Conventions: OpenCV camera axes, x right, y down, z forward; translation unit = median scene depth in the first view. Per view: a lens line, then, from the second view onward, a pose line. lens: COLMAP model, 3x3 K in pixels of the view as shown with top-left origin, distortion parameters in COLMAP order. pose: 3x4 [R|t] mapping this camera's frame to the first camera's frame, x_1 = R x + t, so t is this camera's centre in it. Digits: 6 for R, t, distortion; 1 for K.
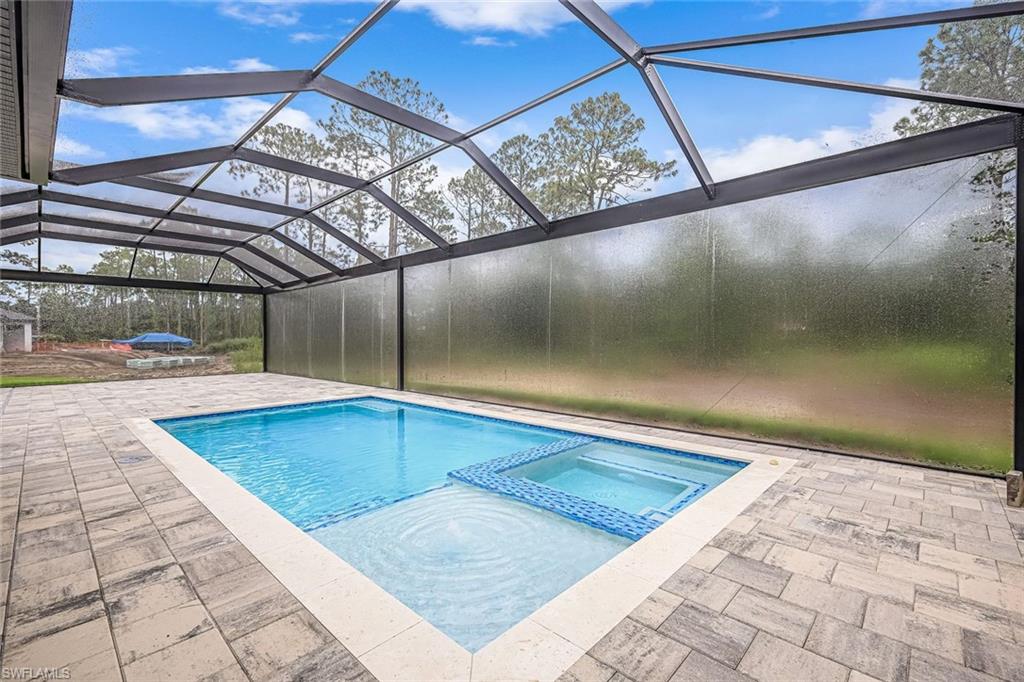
lens RADIAL K [[446.9, 0, 513.0], [0, 446.9, 335.8], [0, 0, 1]] dist [0.000892, 0.000223]
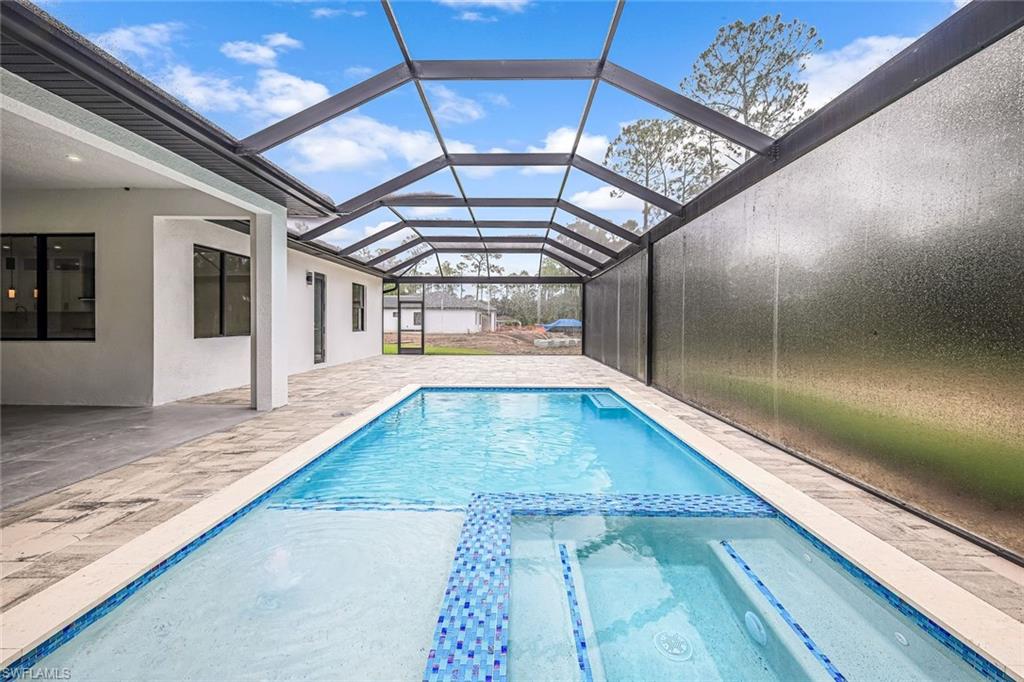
lens RADIAL K [[450.6, 0, 512.0], [0, 450.6, 326.0], [0, 0, 1]] dist [-0.000861, -0.000247]
pose [[0.679544, 0.013531, -0.733510, 0.594411], [-0.007609, 0.999906, 0.011396, -0.005310], [0.733596, -0.002163, 0.679583, 0.605800]]
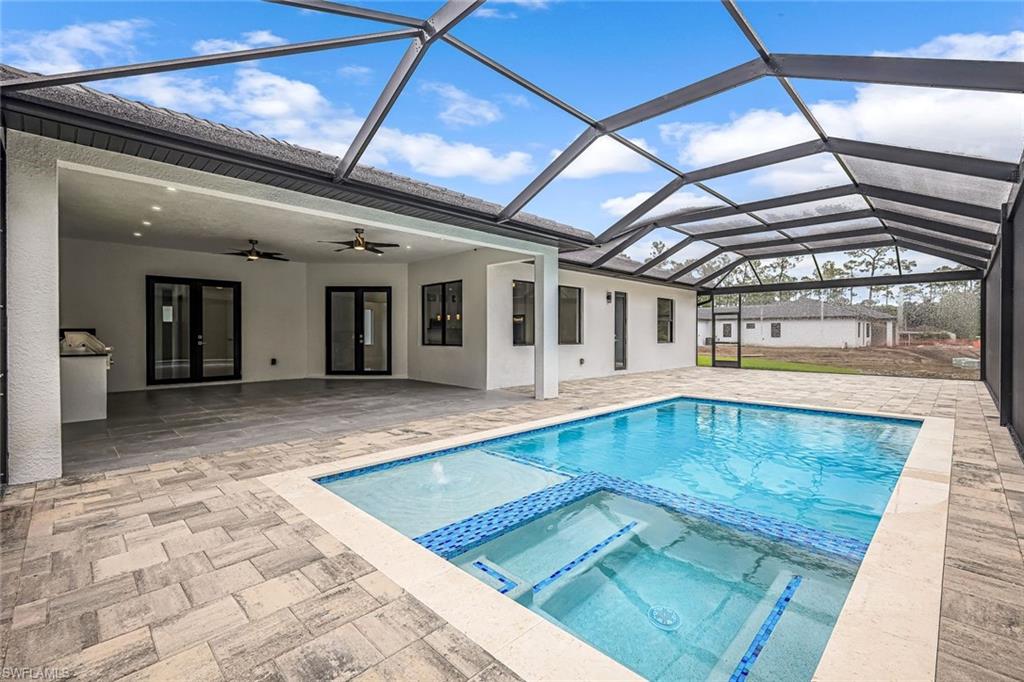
lens RADIAL K [[446.9, 0, 513.0], [0, 446.9, 335.8], [0, 0, 1]] dist [0.000892, 0.000223]
pose [[-0.022878, 0.009693, -0.999691, 1.032824], [-0.001664, 0.999951, 0.009734, -0.008015], [0.999737, 0.001886, -0.022861, 1.017312]]
